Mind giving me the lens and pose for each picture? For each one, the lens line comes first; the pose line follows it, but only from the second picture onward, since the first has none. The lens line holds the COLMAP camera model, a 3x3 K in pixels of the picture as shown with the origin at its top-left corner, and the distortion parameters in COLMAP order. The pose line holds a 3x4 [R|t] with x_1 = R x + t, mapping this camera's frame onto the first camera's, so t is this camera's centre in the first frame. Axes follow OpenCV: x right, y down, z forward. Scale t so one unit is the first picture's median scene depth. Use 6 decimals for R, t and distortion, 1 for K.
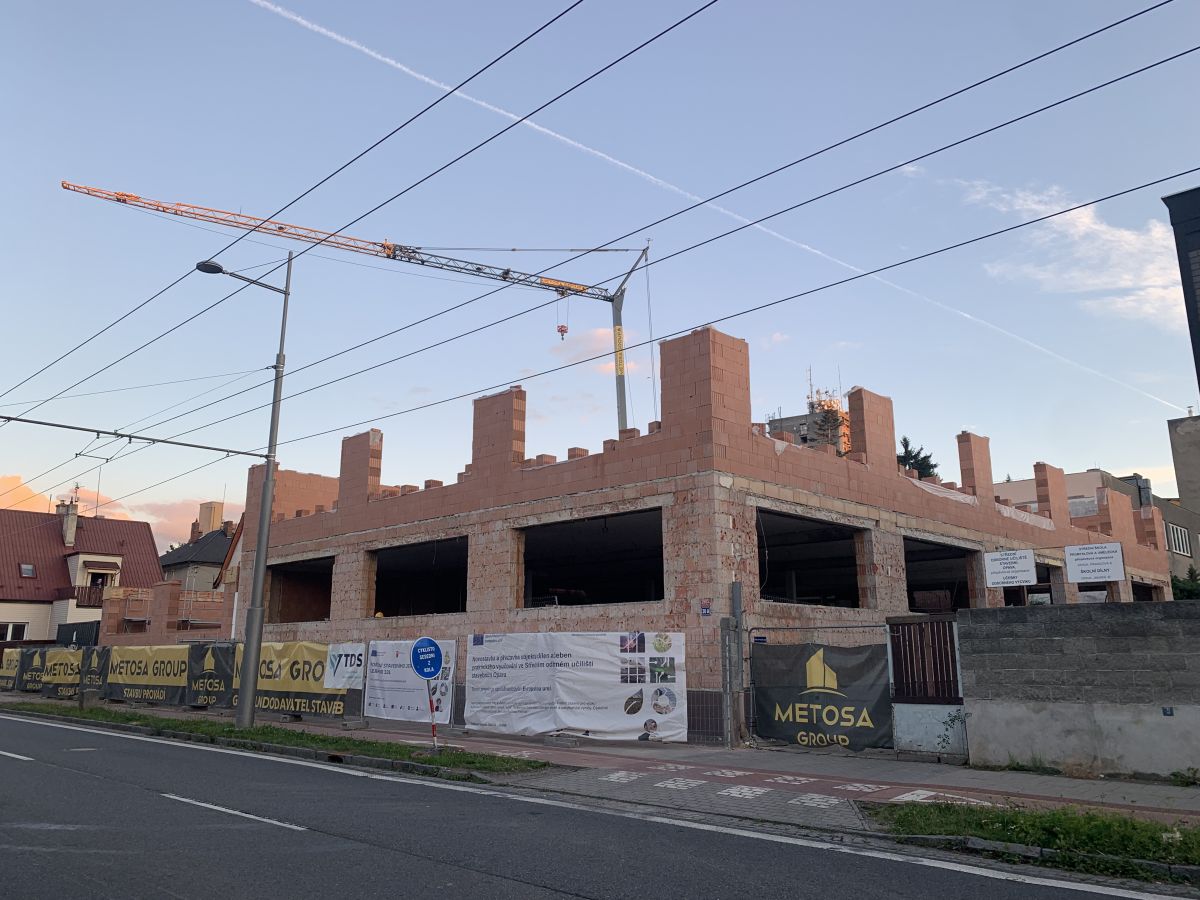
lens RADIAL K [[933.2, 0, 598.8], [0, 933.2, 443.0], [0, 0, 1]] dist [-0.016440, 0.037560]
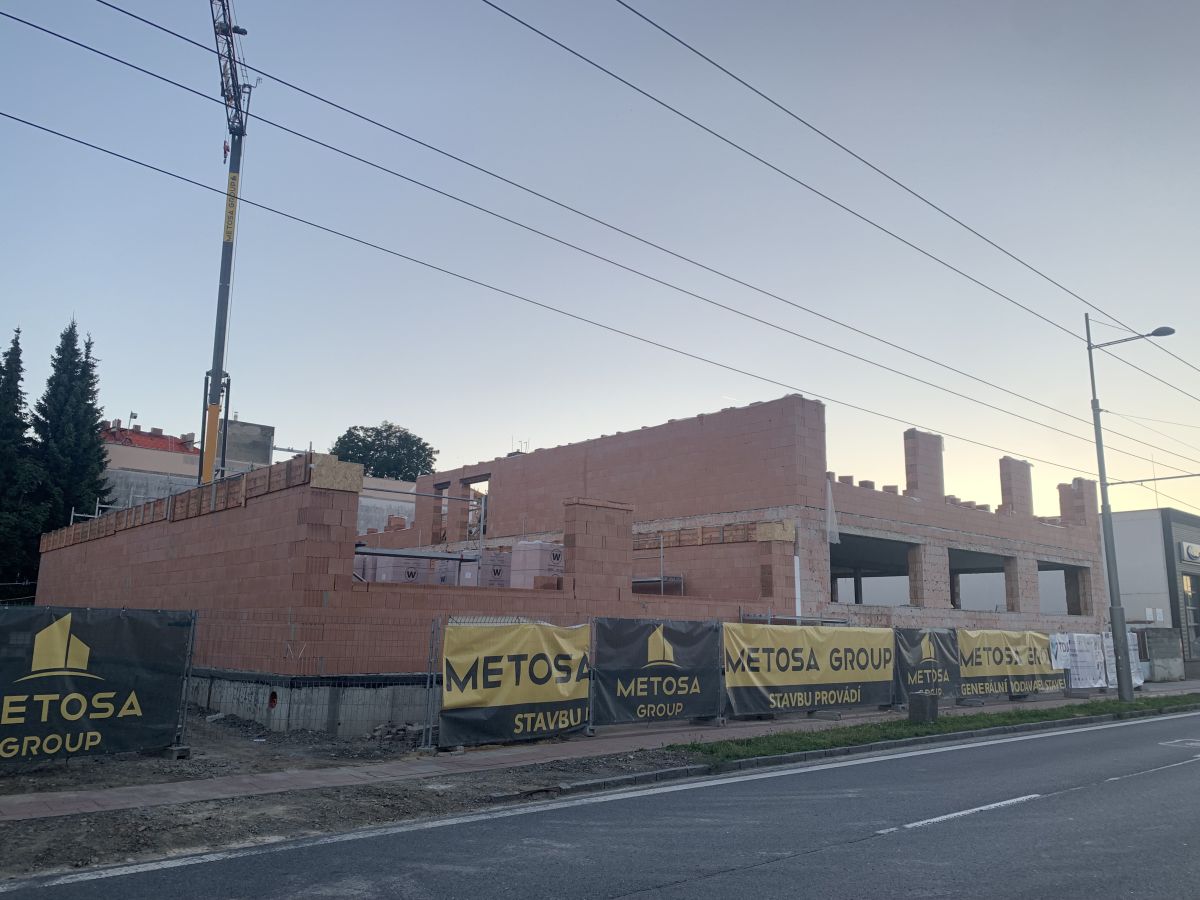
lens RADIAL K [[914.3, 0, 600.9], [0, 914.3, 465.5], [0, 0, 1]] dist [-0.013582, -0.002565]
pose [[0.060508, 0.187799, 0.980342, -1.497096], [-0.233377, 0.957582, -0.169034, 0.333504], [-0.970502, -0.218561, 0.101769, 1.457416]]
